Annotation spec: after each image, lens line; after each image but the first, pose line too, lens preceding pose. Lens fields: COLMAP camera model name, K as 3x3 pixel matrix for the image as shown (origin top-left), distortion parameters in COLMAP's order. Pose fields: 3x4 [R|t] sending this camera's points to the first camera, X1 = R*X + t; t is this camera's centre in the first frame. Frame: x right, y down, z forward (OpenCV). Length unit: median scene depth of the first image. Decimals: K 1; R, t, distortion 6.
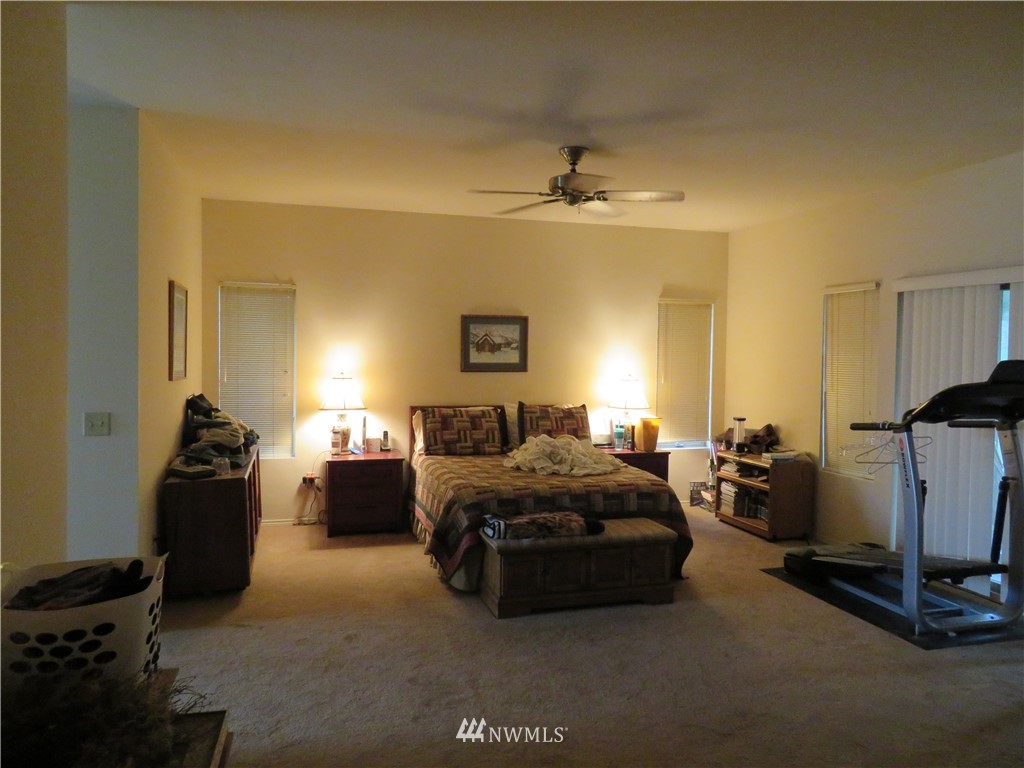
lens RADIAL K [[732.7, 0, 516.6], [0, 732.7, 379.8], [0, 0, 1]] dist [0.029724, 0.001070]
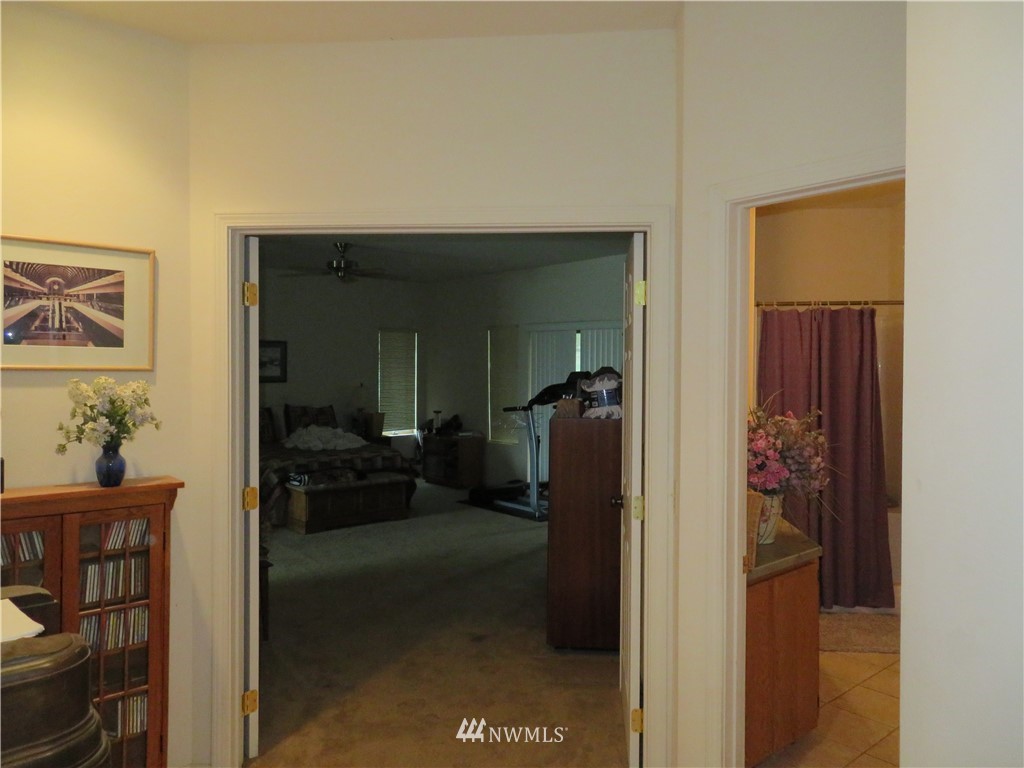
lens RADIAL K [[732.7, 0, 513.4], [0, 732.7, 378.5], [0, 0, 1]] dist [0.029724, 0.001070]
pose [[0.907584, -0.009950, 0.419752, -0.265242], [0.017830, 0.999731, -0.014854, 0.014738], [-0.419491, 0.020966, 0.907517, -0.613147]]
